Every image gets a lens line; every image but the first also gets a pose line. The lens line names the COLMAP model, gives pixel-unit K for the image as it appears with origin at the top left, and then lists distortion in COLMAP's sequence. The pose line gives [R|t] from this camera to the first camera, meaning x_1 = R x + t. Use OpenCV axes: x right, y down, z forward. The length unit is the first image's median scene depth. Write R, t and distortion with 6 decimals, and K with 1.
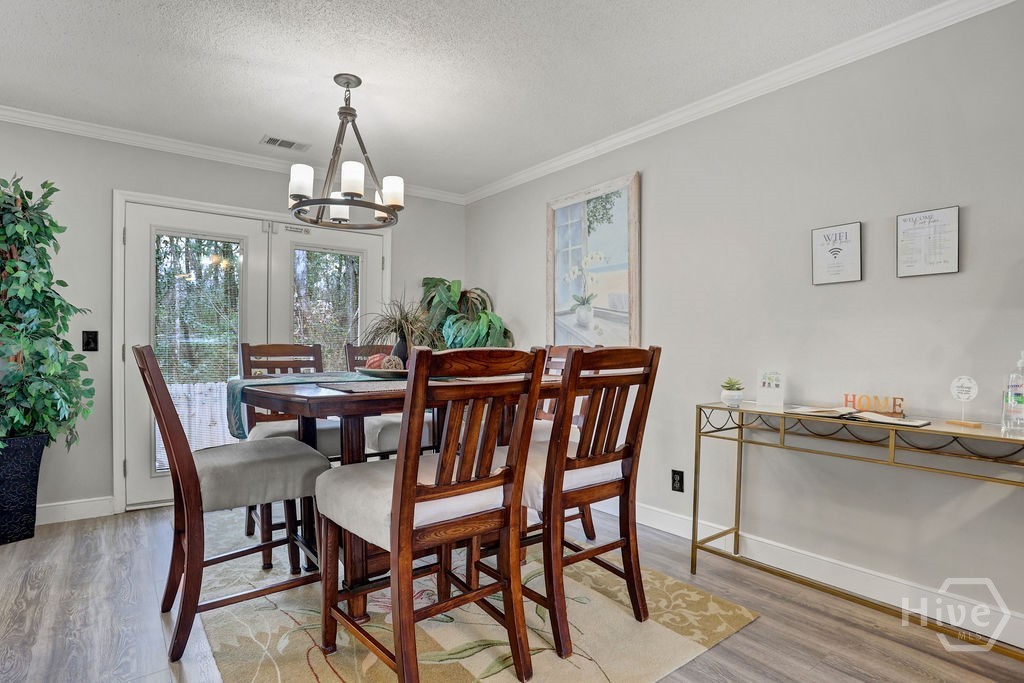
lens RADIAL K [[511.4, 0, 507.5], [0, 511.4, 342.1], [0, 0, 1]] dist [-0.069512, 0.026845]
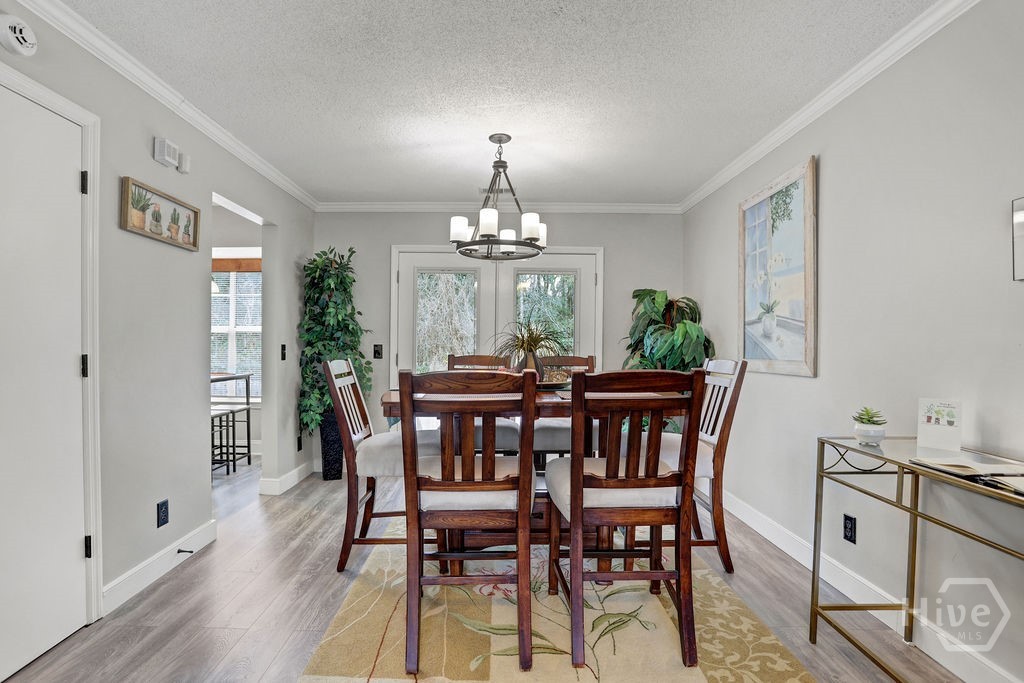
lens RADIAL K [[484.6, 0, 512.0], [0, 484.6, 341.5], [0, 0, 1]] dist [-0.057694, 0.021715]
pose [[0.818252, -0.005961, -0.574828, 0.319036], [0.002688, 0.999975, -0.006543, -0.022517], [0.574853, 0.003809, 0.818248, 0.062839]]
